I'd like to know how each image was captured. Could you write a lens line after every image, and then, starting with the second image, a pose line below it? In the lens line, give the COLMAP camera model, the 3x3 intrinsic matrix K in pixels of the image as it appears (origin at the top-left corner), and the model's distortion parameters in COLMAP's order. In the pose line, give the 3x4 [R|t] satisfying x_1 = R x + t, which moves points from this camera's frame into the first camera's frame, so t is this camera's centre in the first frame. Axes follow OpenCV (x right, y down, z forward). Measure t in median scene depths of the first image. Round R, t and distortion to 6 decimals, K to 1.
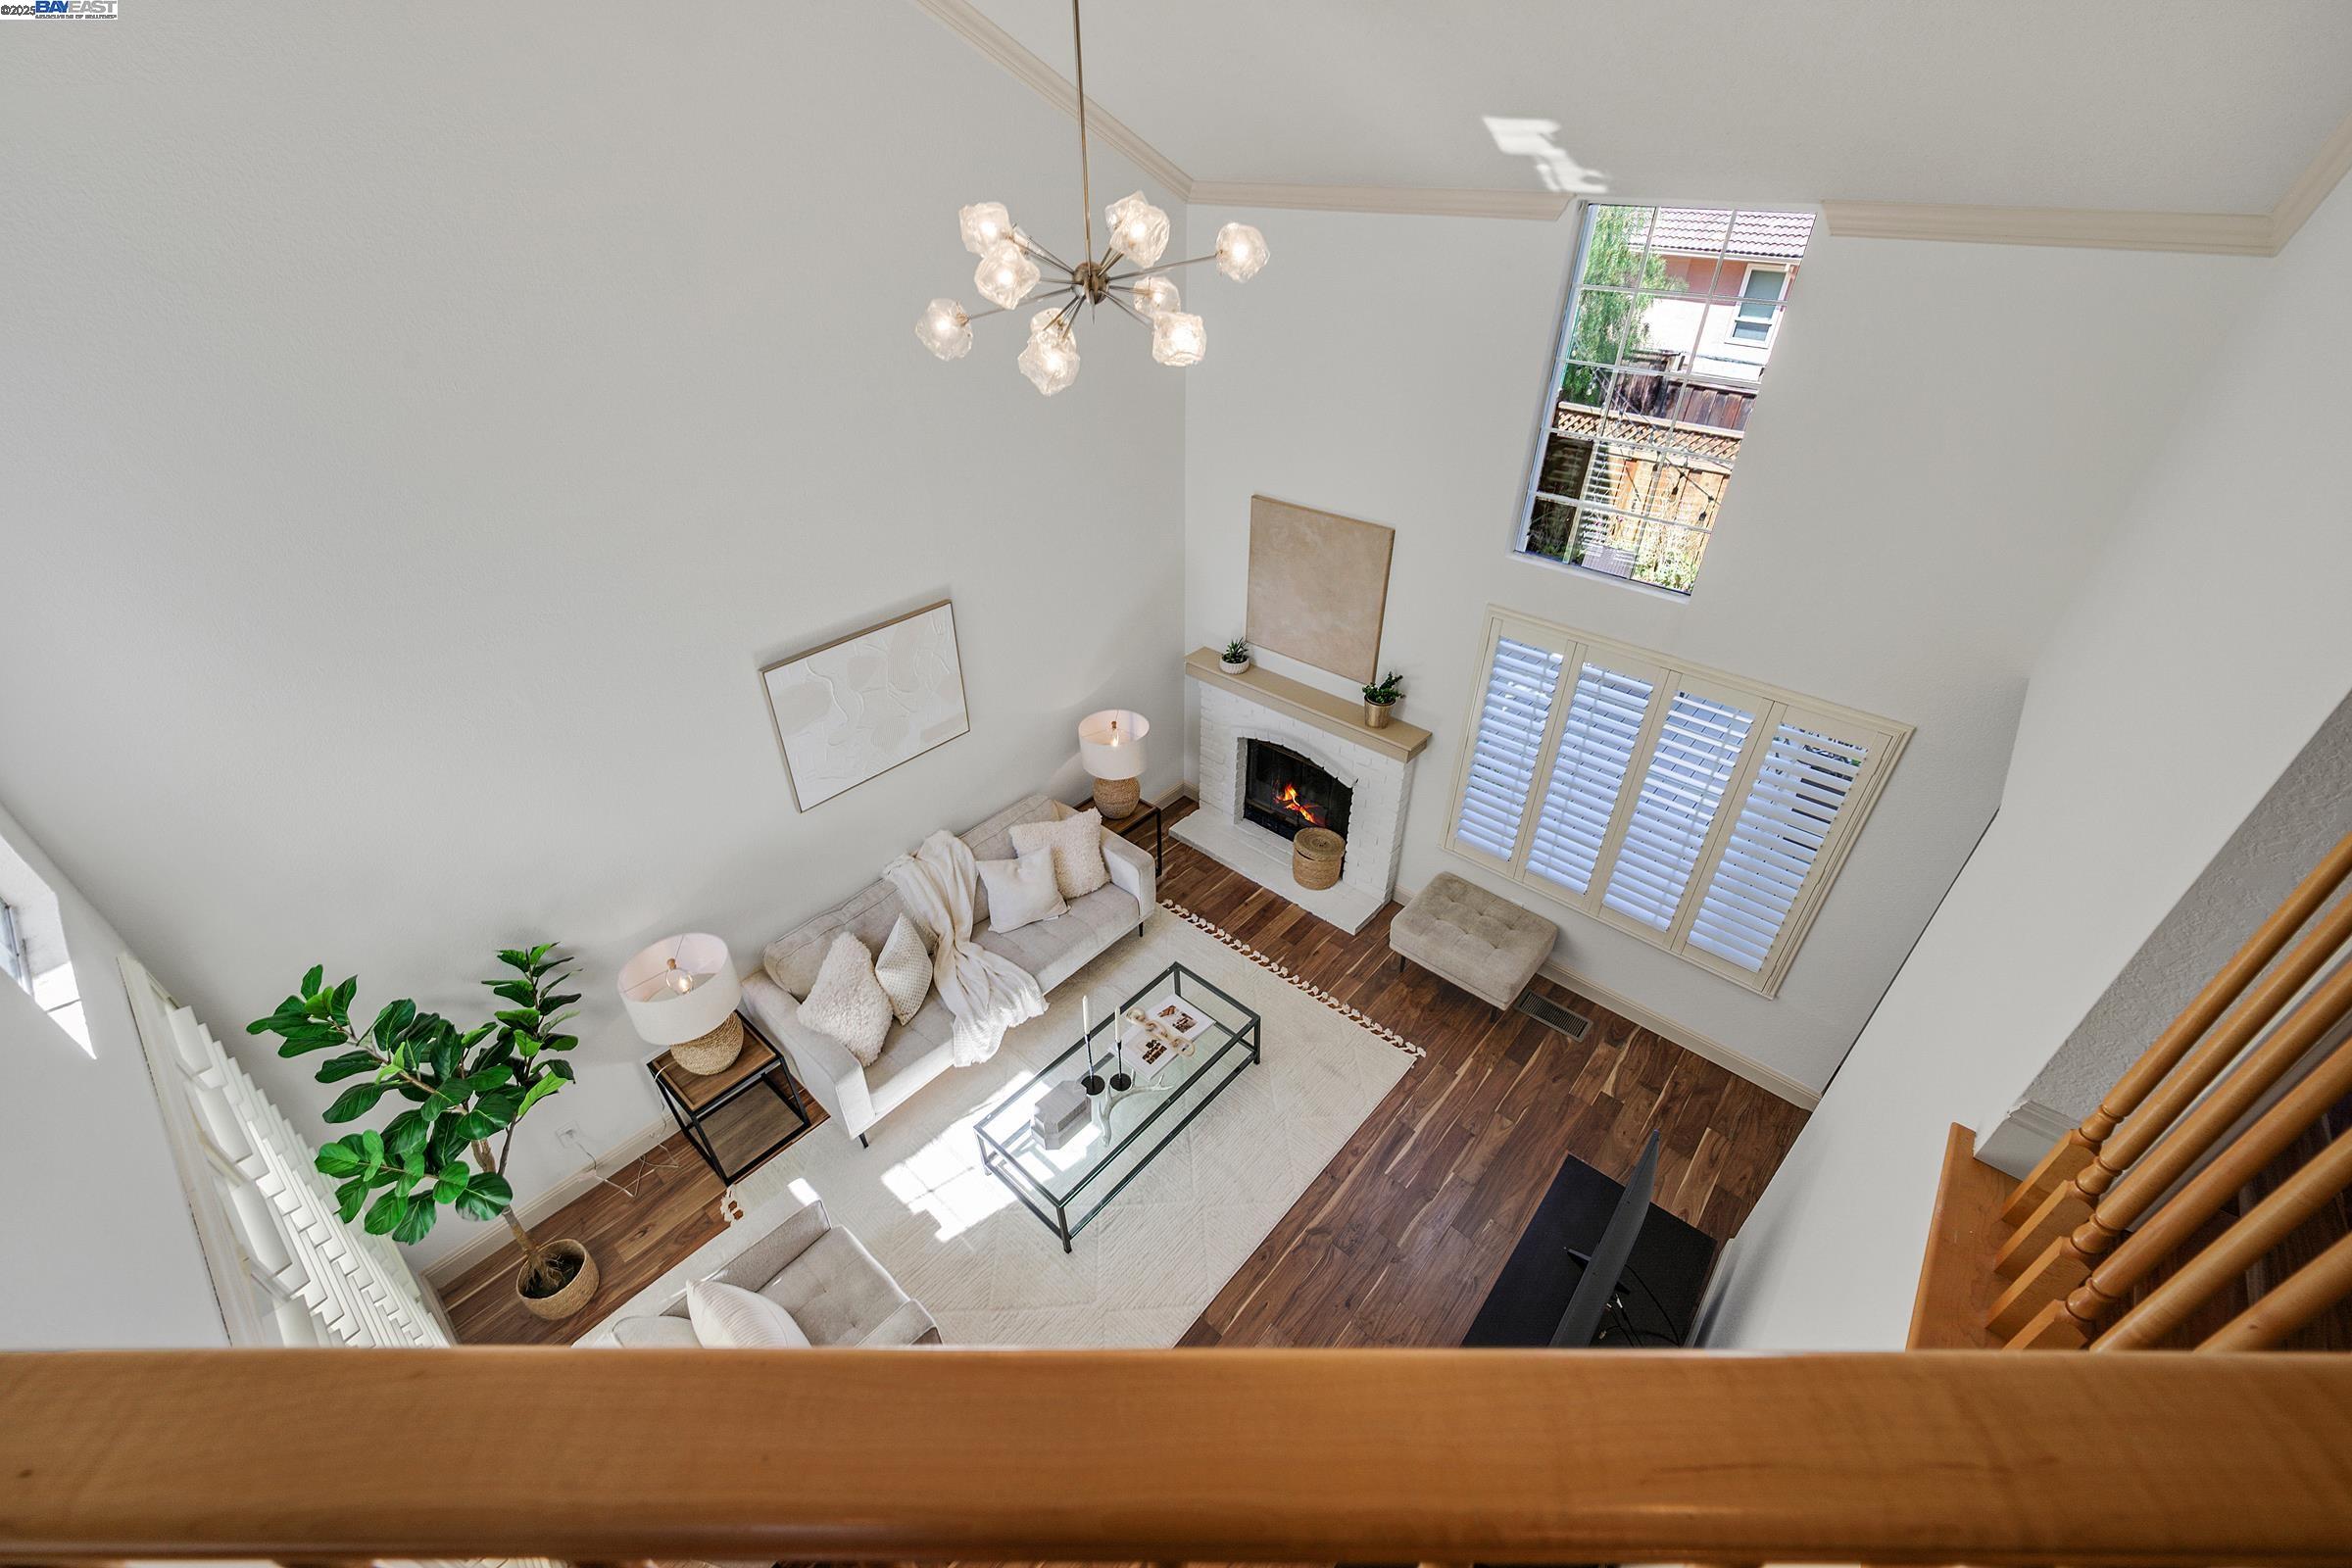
lens RADIAL K [[930.4, 0, 1186.3], [0, 930.4, 780.7], [0, 0, 1]] dist [-0.000438, 0.000238]
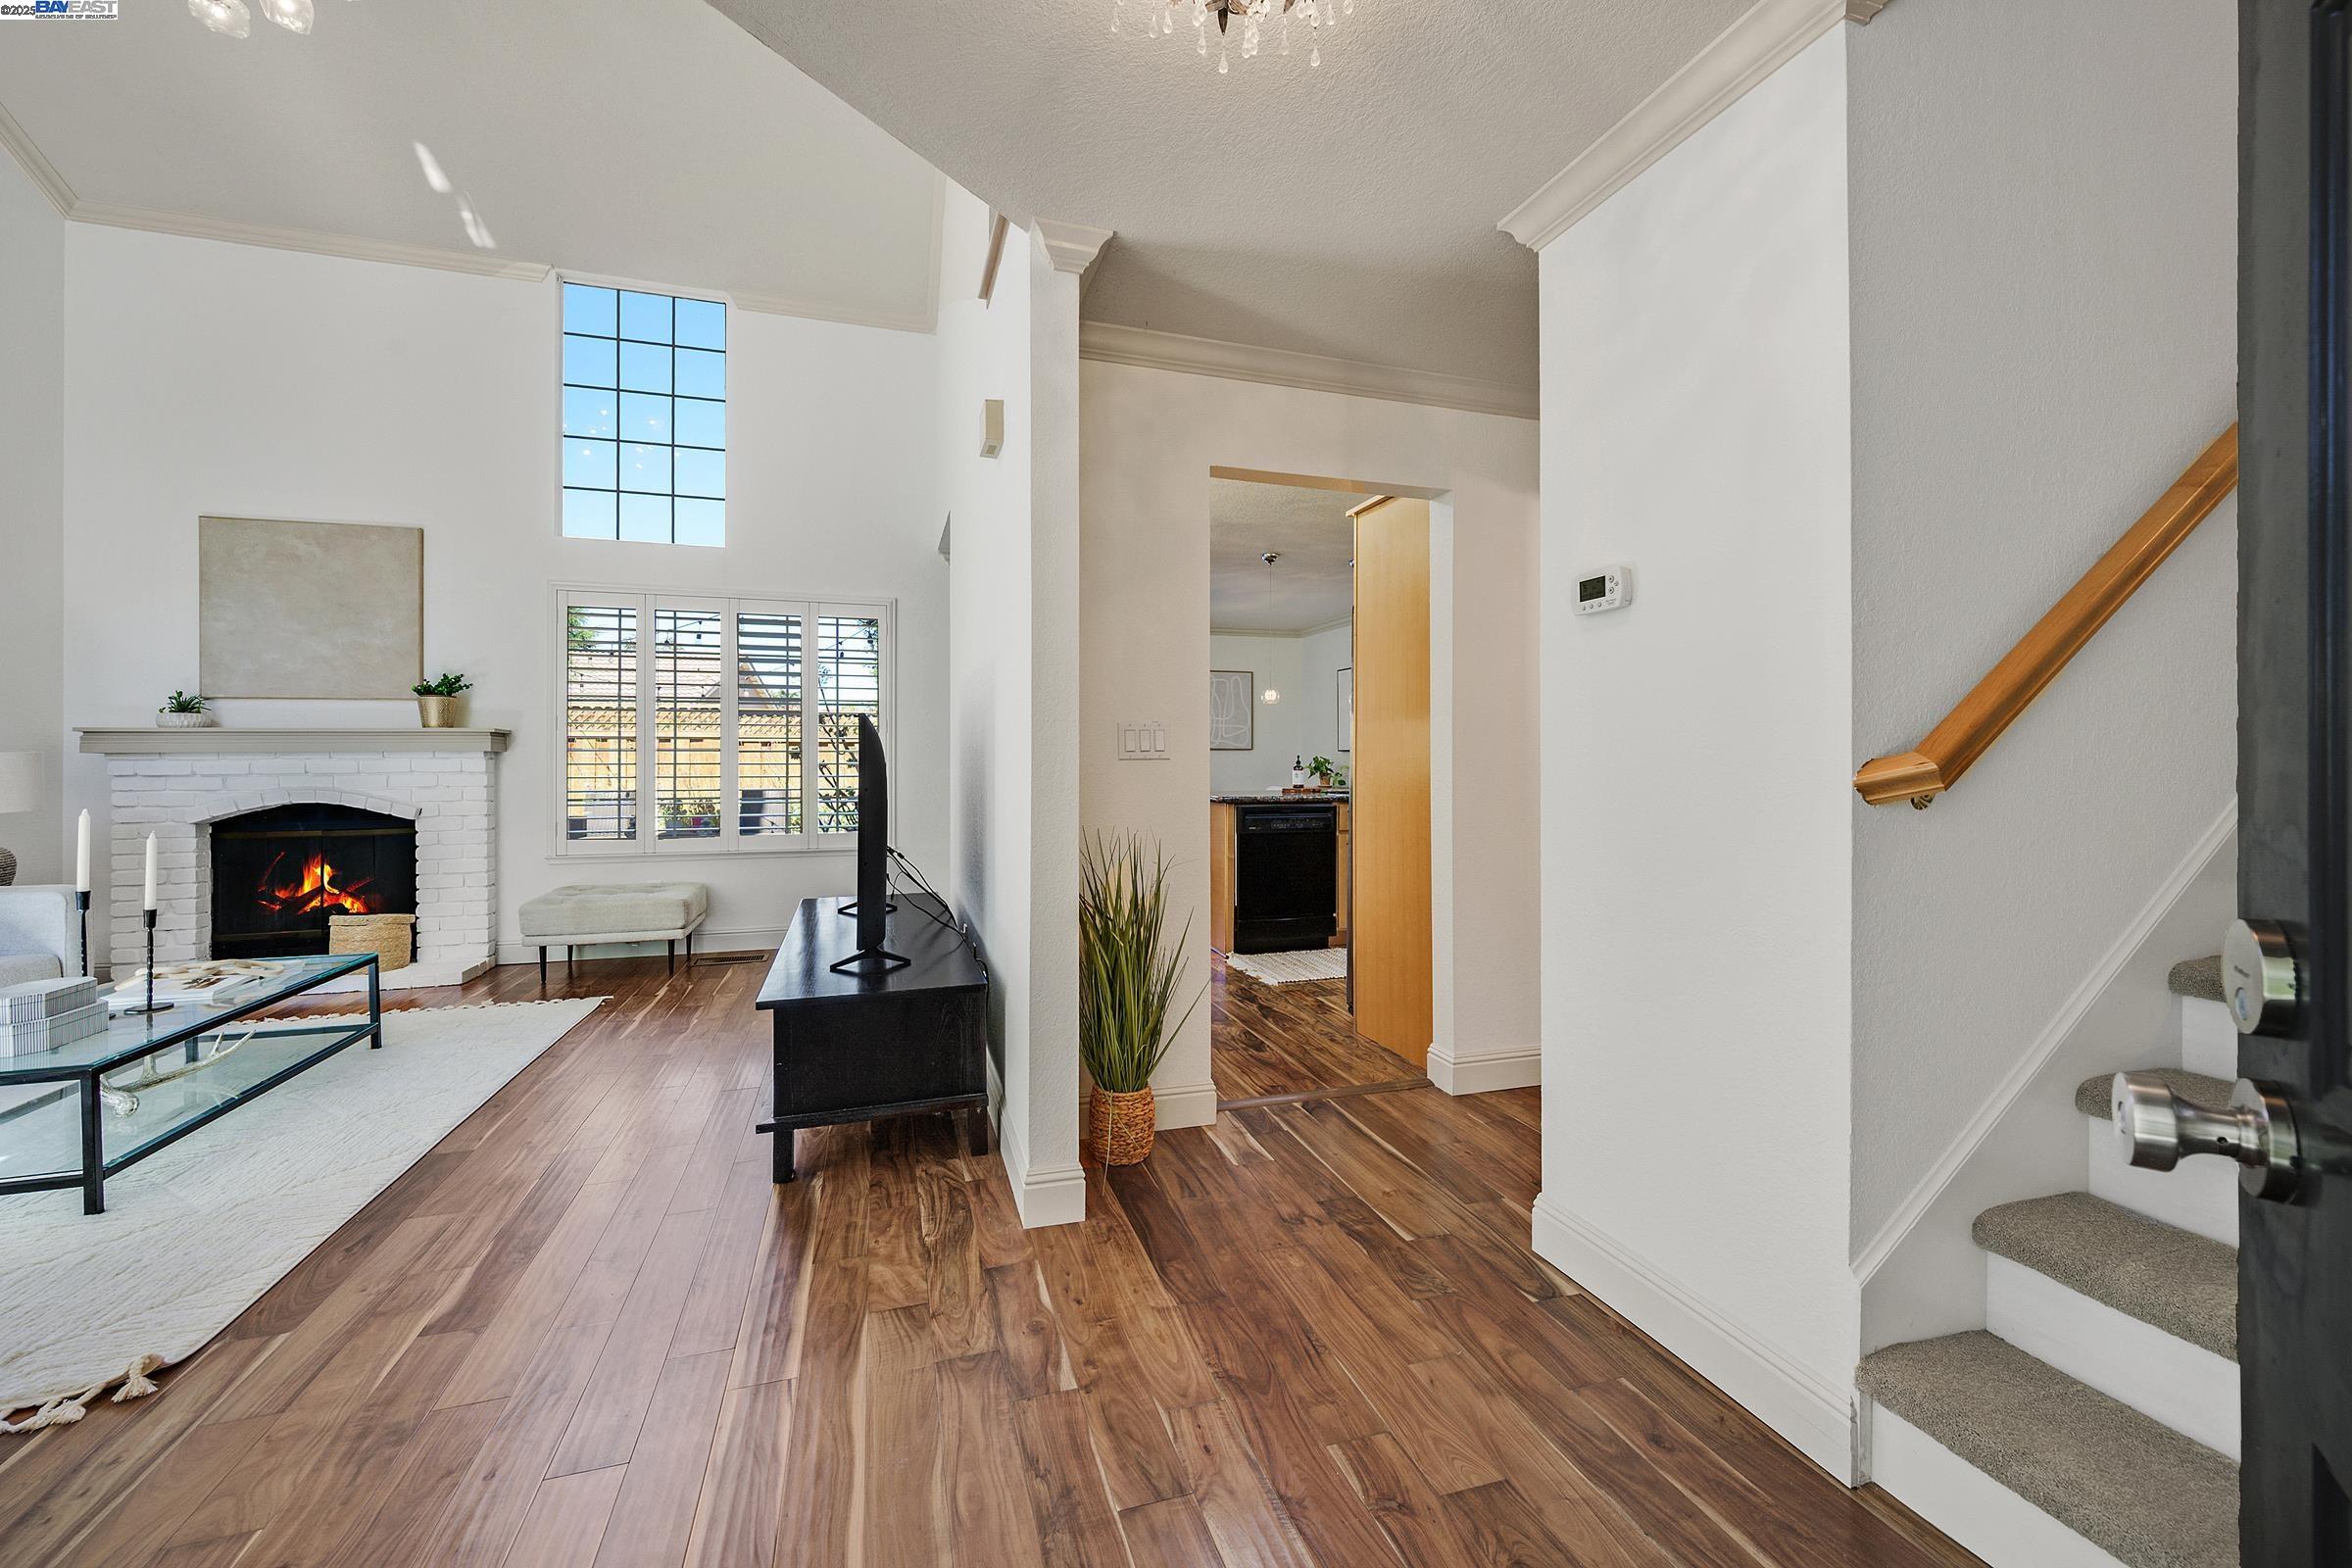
lens RADIAL K [[932.6, 0, 1187.8], [0, 932.6, 744.1], [0, 0, 1]] dist [-0.001922, -0.000832]
pose [[0.509536, -0.001338, 0.860448, -0.212340], [0.489885, 0.822555, -0.288819, 0.588782], [-0.707380, 0.568684, 0.419777, 0.103941]]
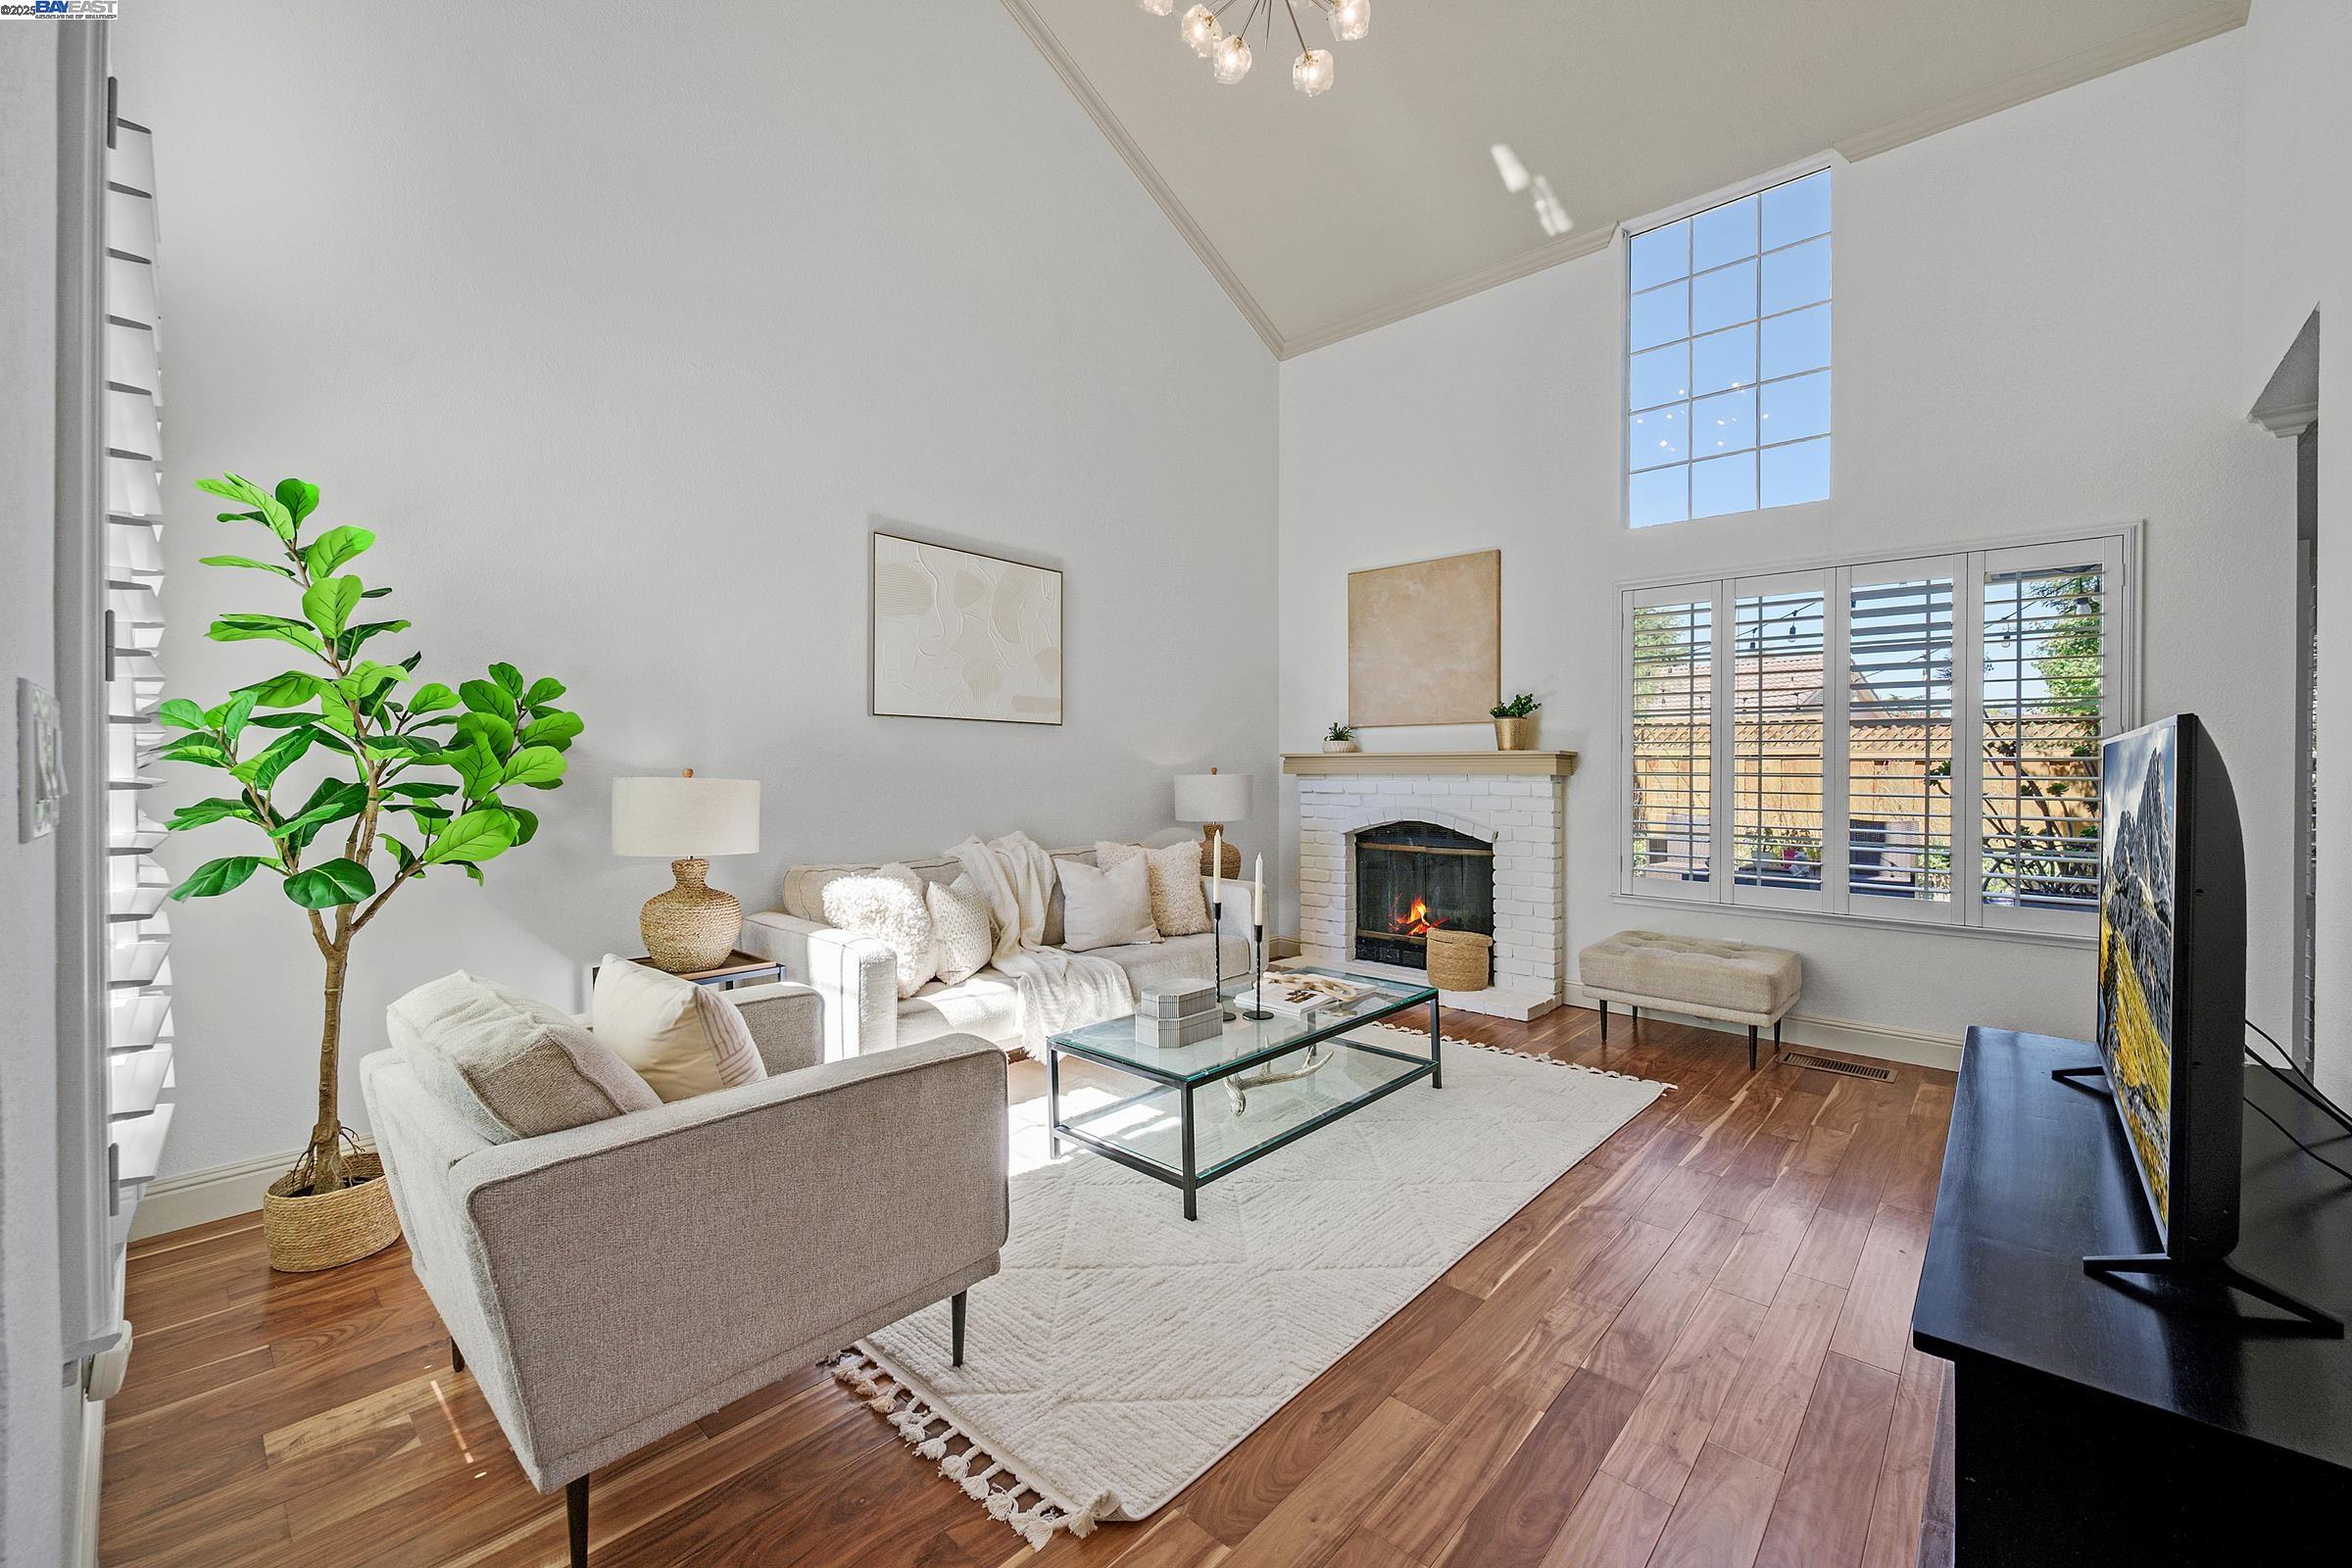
lens RADIAL K [[941.3, 0, 1193.2], [0, 941.3, 770.4], [0, 0, 1]] dist [-0.002836, -0.000531]
pose [[0.999886, -0.004989, -0.014262, -0.089828], [-0.003860, 0.828244, -0.560355, 0.470324], [0.014608, 0.560346, 0.828130, 0.262986]]
